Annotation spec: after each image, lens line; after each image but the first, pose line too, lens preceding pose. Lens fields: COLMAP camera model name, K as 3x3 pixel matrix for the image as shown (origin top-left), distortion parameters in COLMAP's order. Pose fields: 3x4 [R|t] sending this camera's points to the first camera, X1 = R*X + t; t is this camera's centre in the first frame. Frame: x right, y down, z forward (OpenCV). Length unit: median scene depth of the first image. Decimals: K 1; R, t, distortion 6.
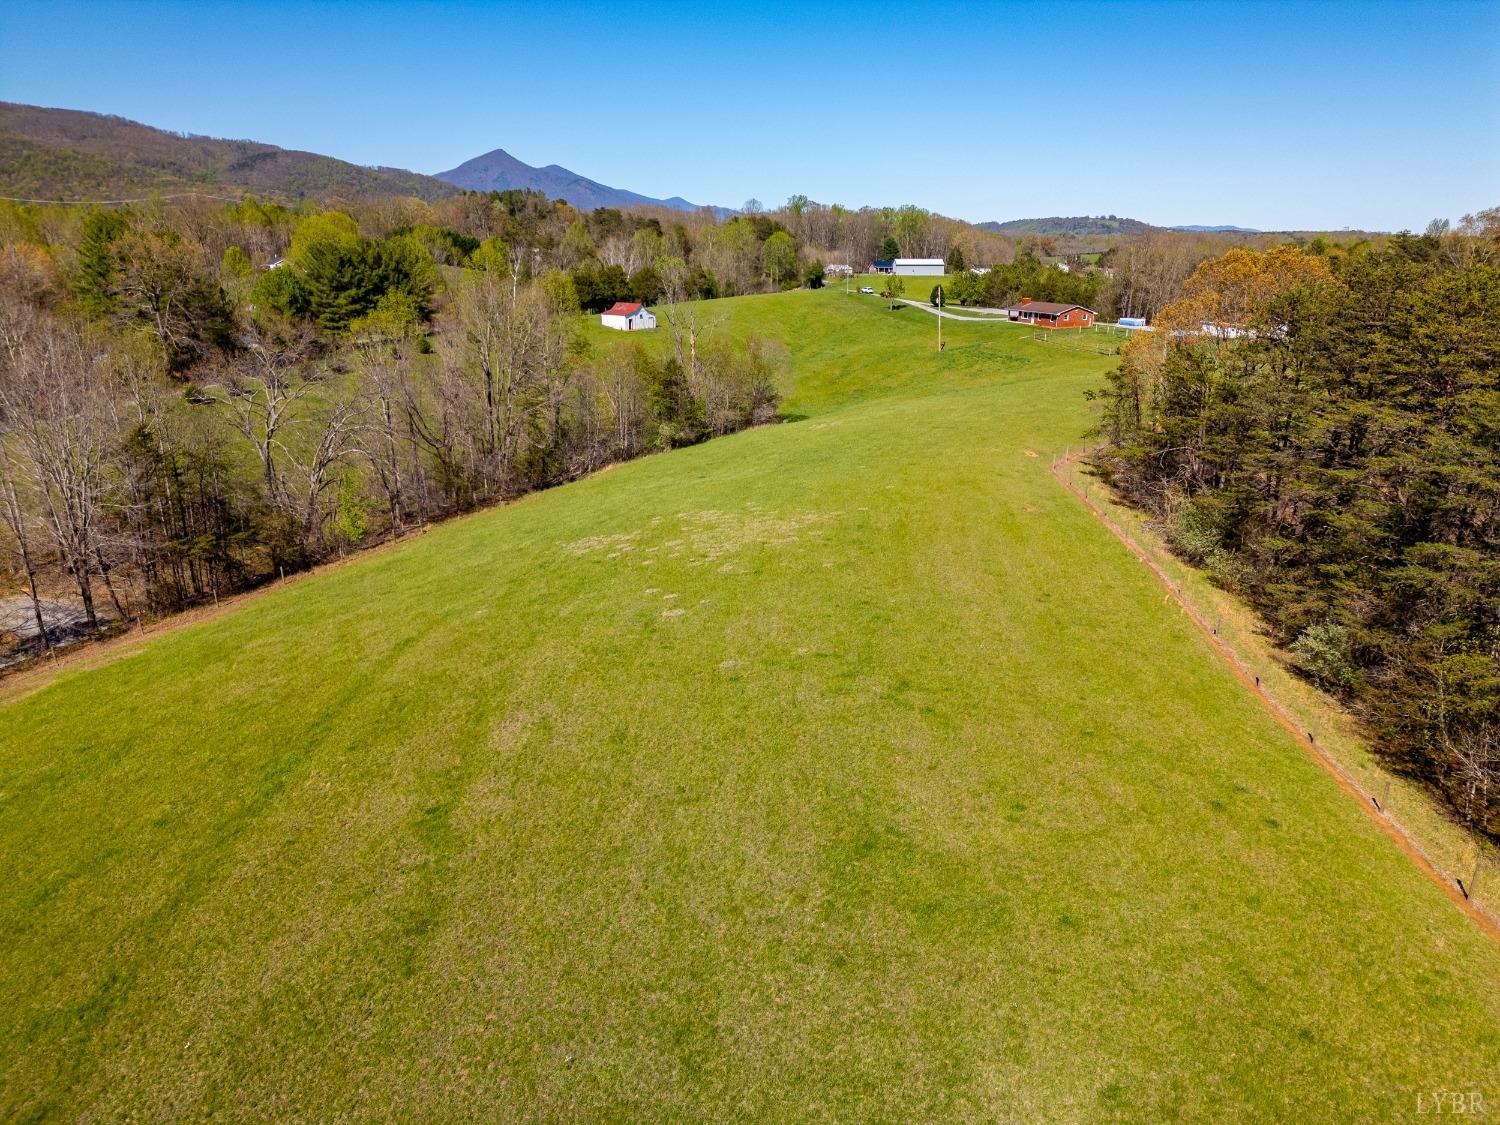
lens RADIAL K [[1048.1, 0, 749.7], [0, 1048.1, 562.5], [0, 0, 1]] dist [0.029016, -0.006681]
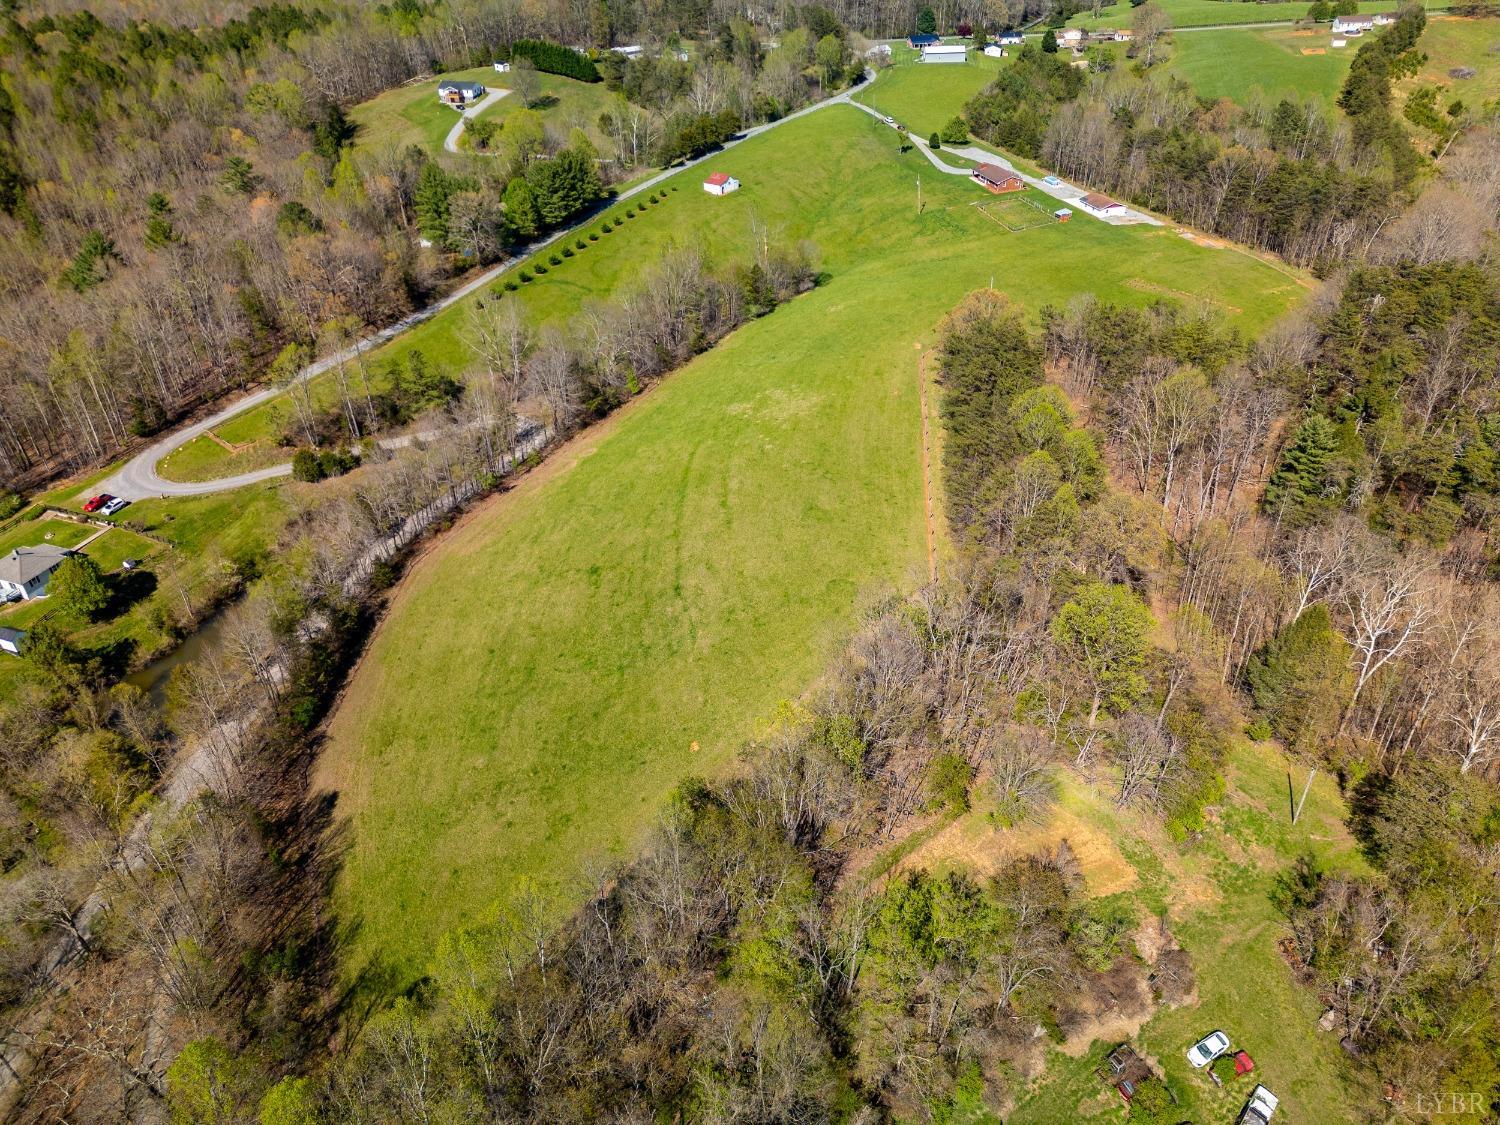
lens RADIAL K [[1048.1, 0, 750.4], [0, 1048.1, 562.8], [0, 0, 1]] dist [0.029016, -0.006681]
pose [[0.998313, 0.002365, -0.058016, 0.028378], [0.014950, 0.955016, 0.296178, -0.254410], [0.056107, -0.296546, 0.953369, -1.013159]]
